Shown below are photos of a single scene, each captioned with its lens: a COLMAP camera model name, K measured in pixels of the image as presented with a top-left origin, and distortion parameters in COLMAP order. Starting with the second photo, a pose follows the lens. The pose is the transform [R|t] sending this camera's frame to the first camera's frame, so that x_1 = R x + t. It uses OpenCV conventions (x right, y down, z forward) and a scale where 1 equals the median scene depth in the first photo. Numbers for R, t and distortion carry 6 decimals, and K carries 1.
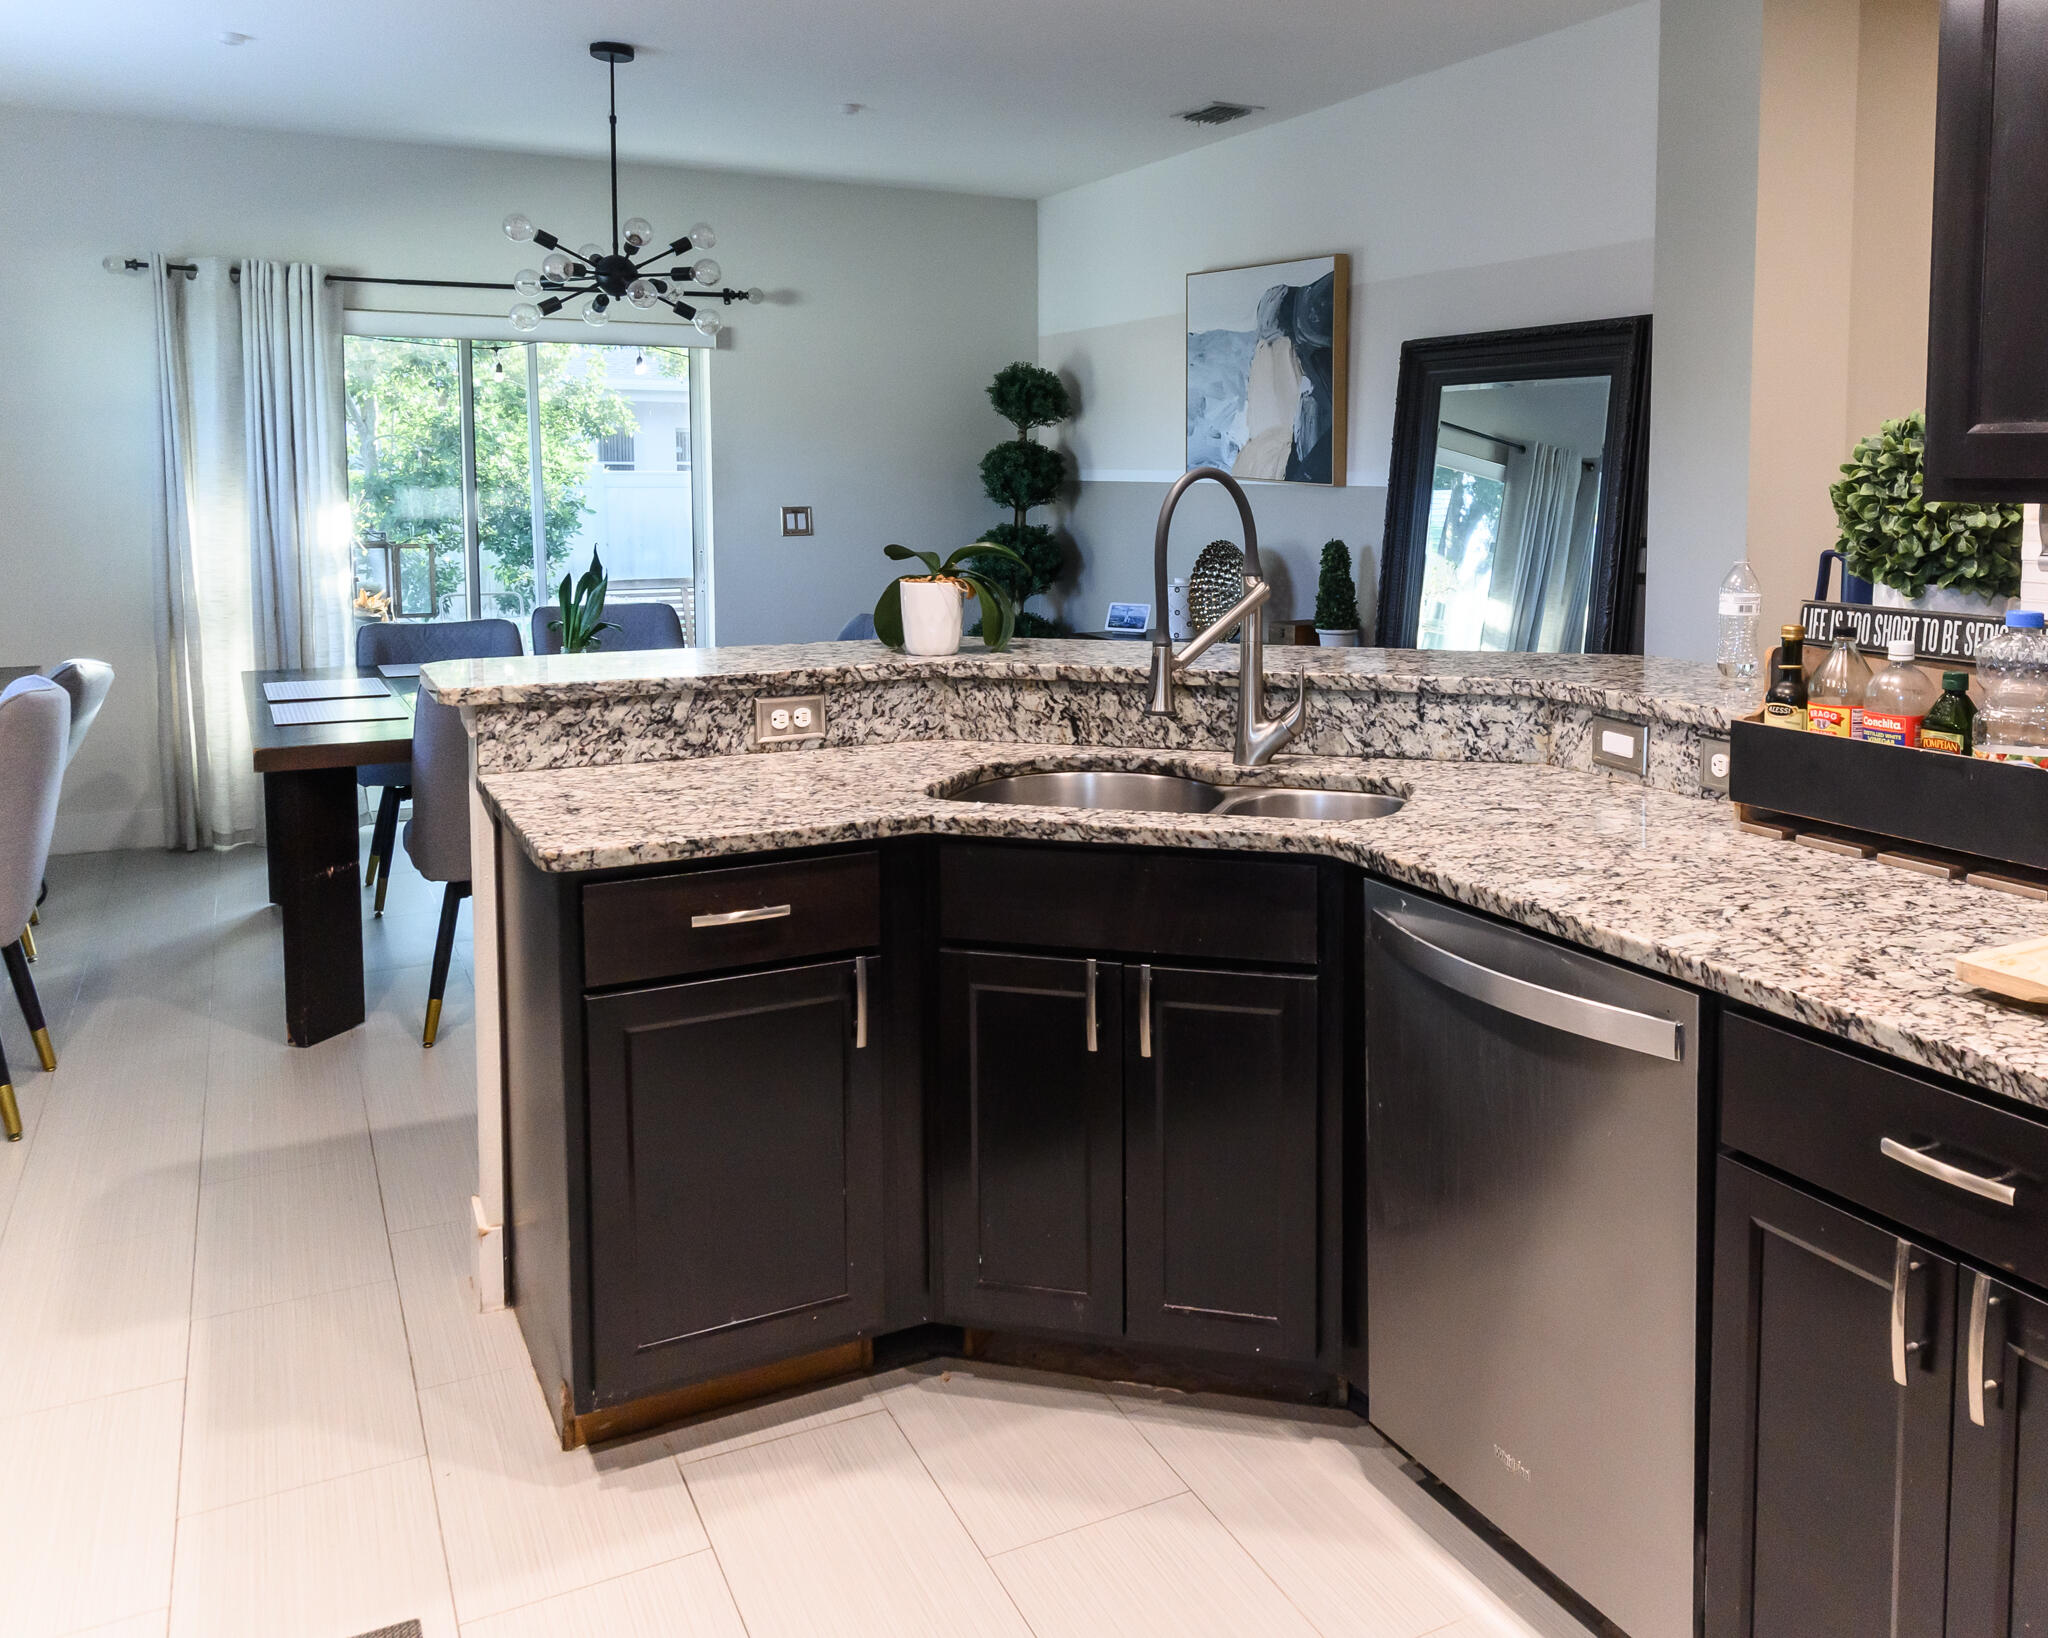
lens RADIAL K [[1596.2, 0, 1114.7], [0, 1596.2, 648.1], [0, 0, 1]] dist [0.007930, -0.005818]
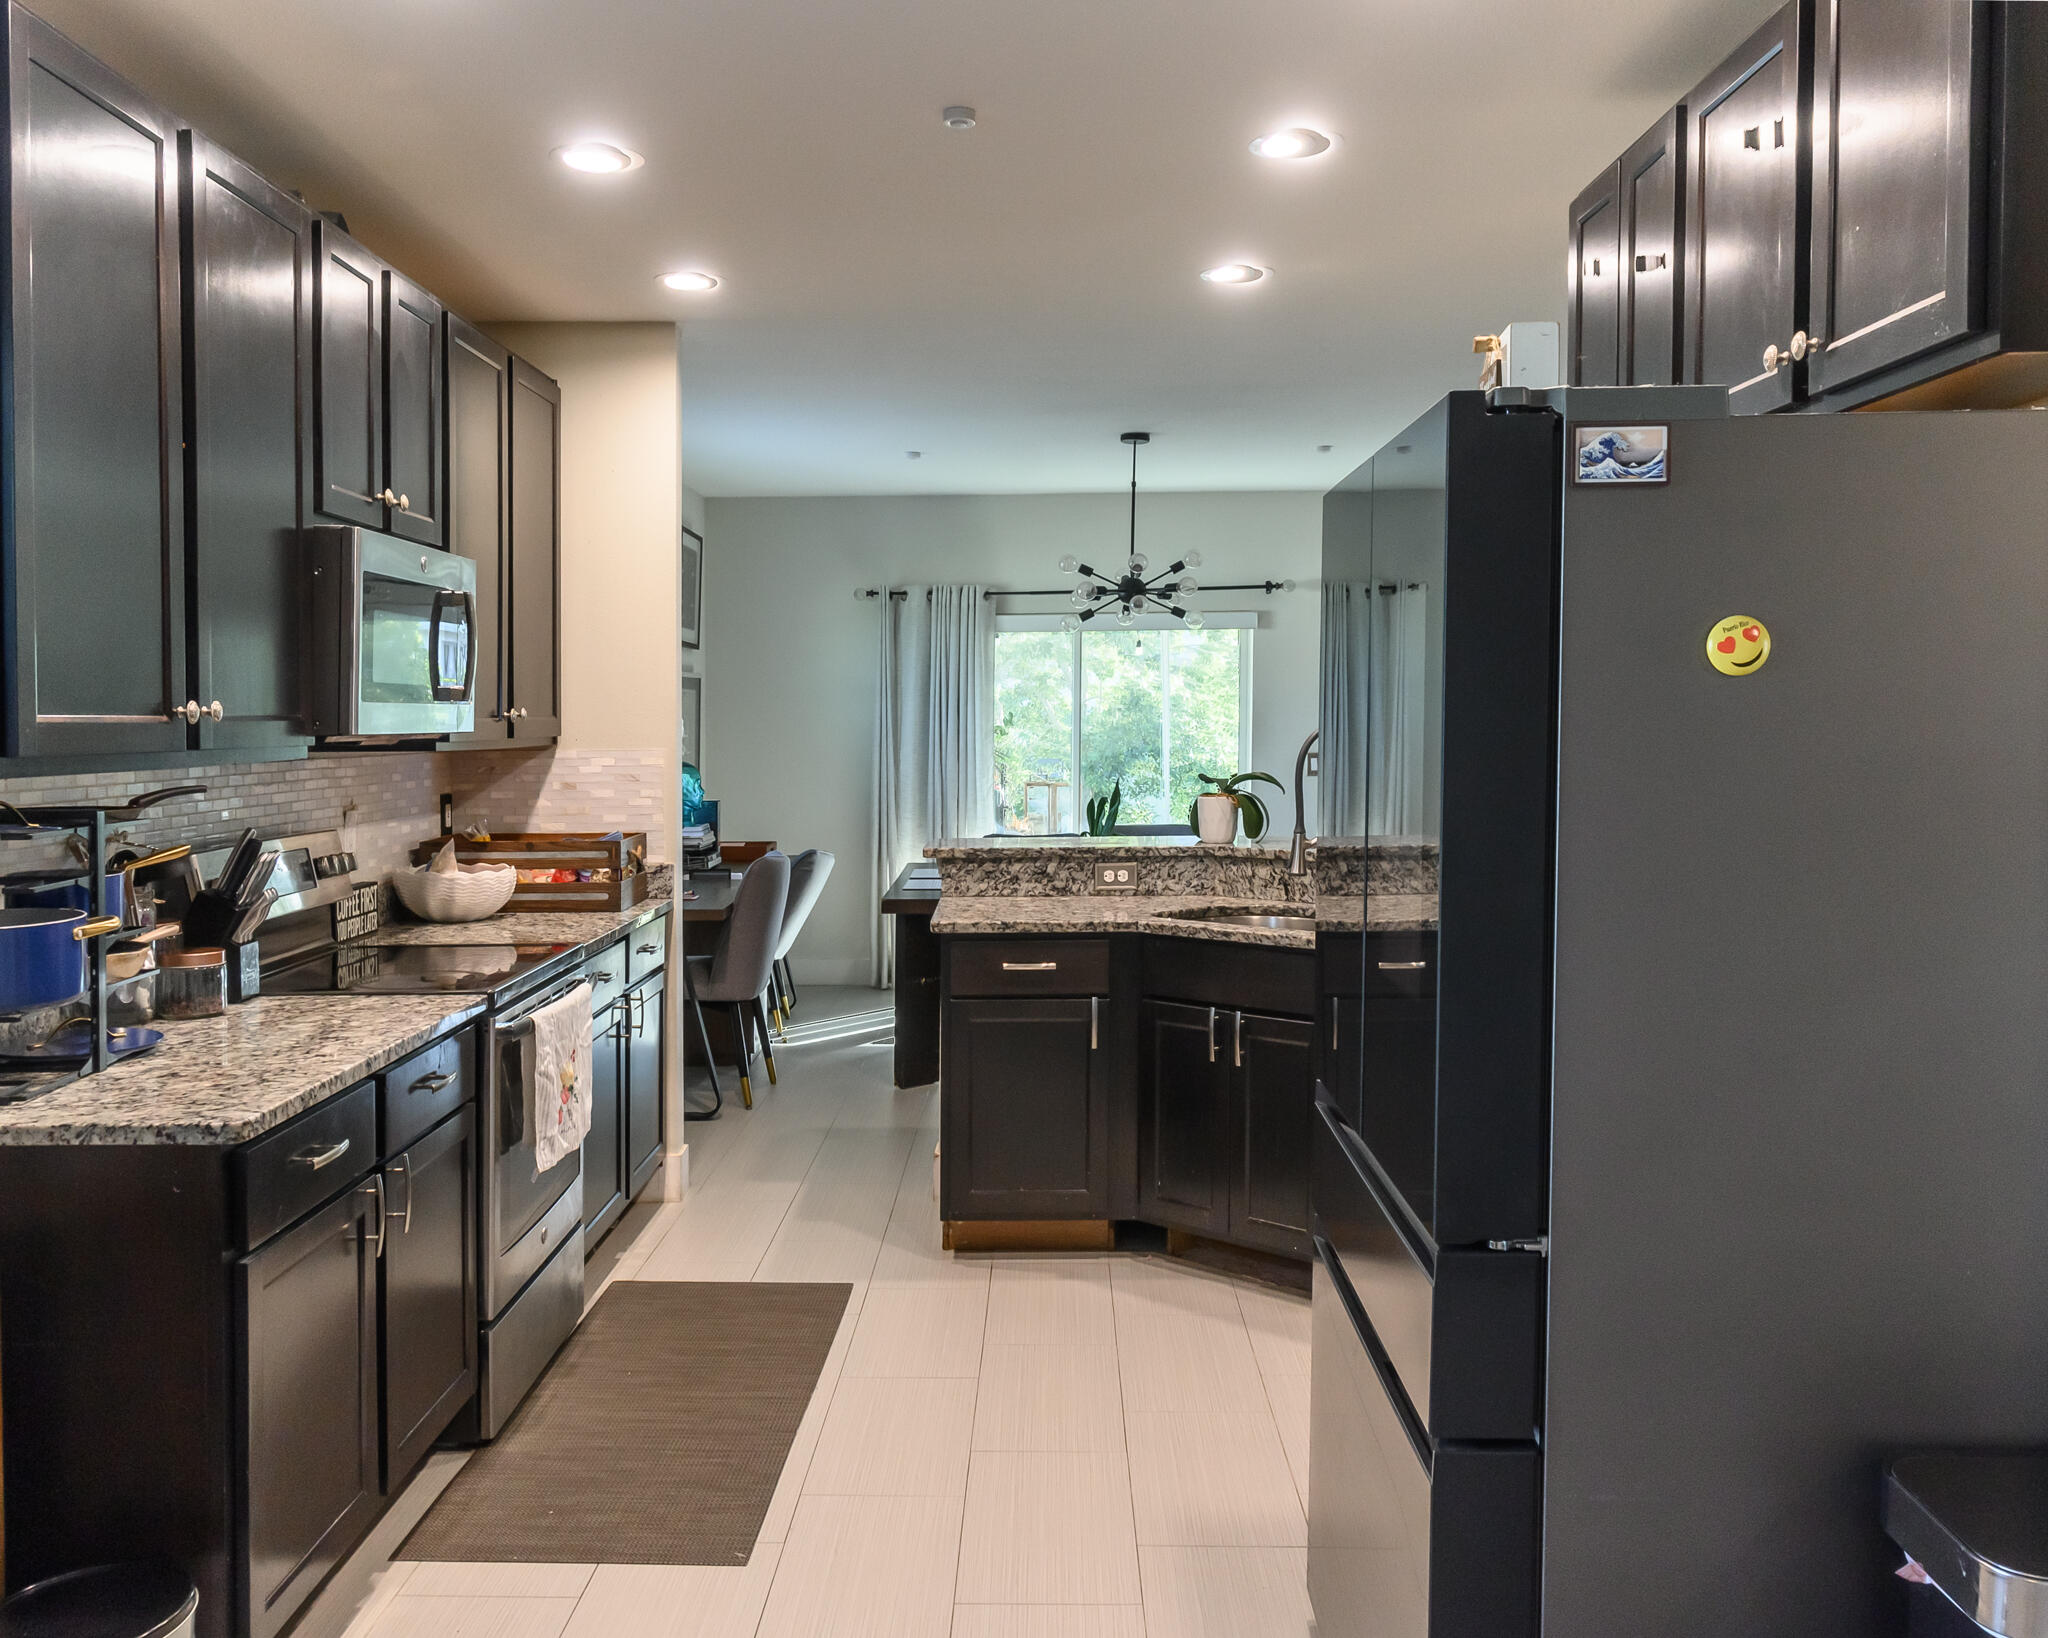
lens RADIAL K [[1786.4, 0, 1024.0], [0, 1786.4, 819.0], [0, 0, 1]] dist [-0.002409, -0.001102]
pose [[0.862973, 0.015135, -0.505024, 0.671625], [-0.042871, 0.998140, -0.043344, 0.071406], [0.503428, 0.059056, 0.862017, -0.671884]]
